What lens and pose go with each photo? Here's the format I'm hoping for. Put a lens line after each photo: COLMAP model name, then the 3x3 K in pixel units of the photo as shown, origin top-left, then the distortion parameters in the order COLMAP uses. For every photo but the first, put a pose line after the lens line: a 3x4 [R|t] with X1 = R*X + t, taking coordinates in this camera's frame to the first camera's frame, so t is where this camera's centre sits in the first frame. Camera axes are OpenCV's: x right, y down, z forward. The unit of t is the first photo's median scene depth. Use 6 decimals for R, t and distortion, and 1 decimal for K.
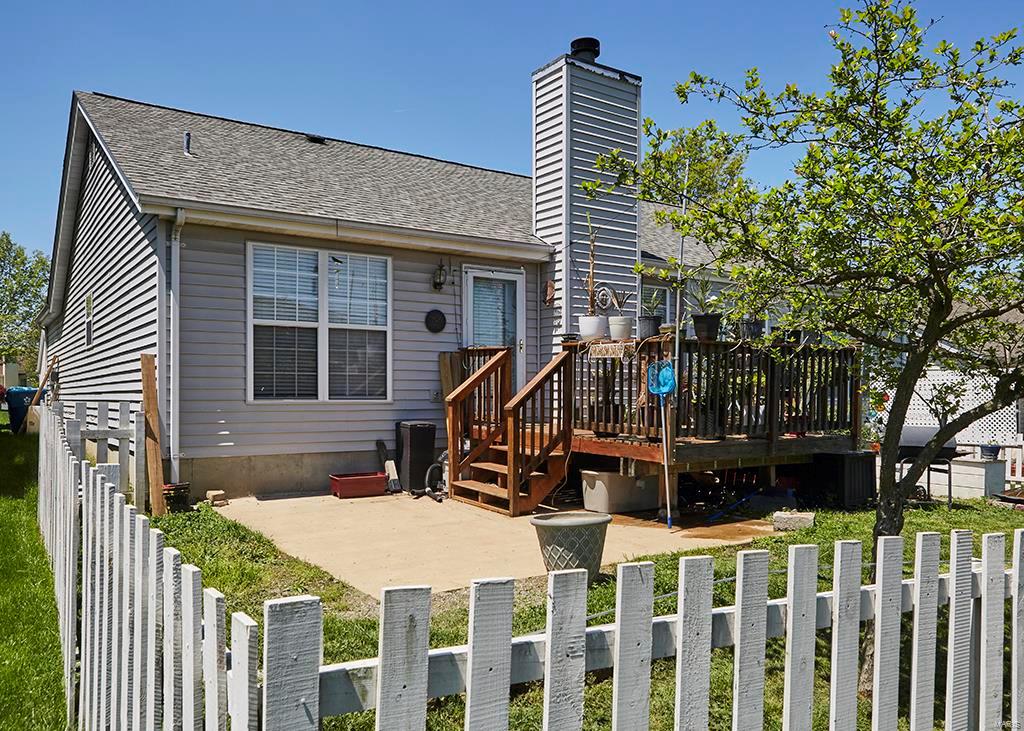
lens RADIAL K [[778.8, 0, 522.4], [0, 778.8, 403.0], [0, 0, 1]] dist [-0.007473, 0.002066]
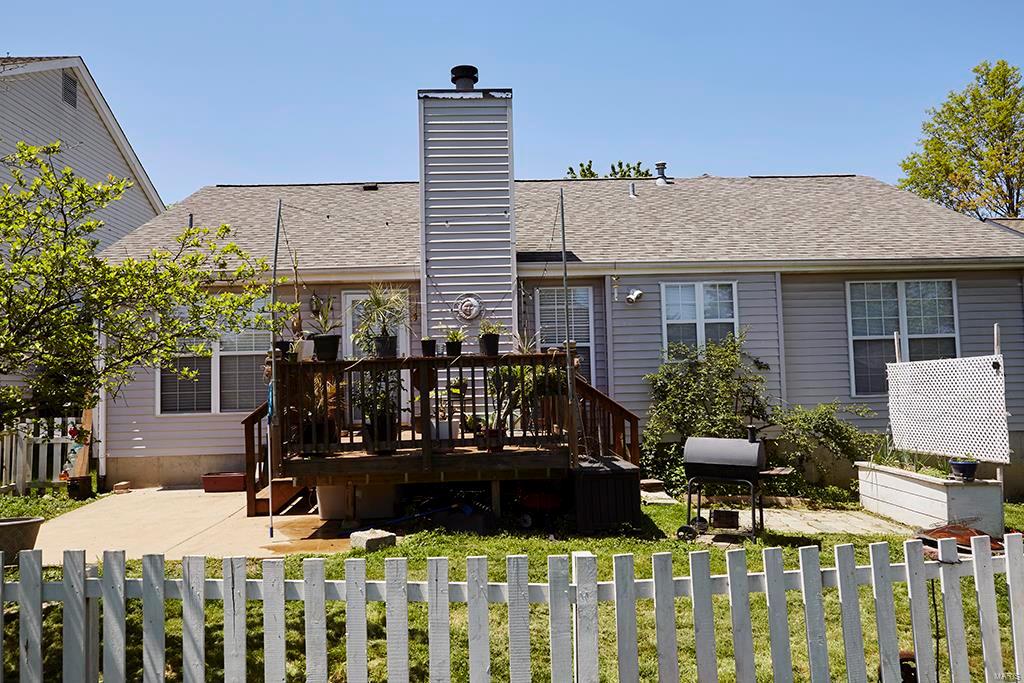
lens RADIAL K [[758.8, 0, 510.8], [0, 758.8, 340.0], [0, 0, 1]] dist [0.006613, 0.001432]
pose [[0.839470, -0.056627, -0.540448, 0.820157], [0.021231, 0.997214, -0.071508, -0.023141], [0.542992, 0.048554, 0.838333, 0.219973]]
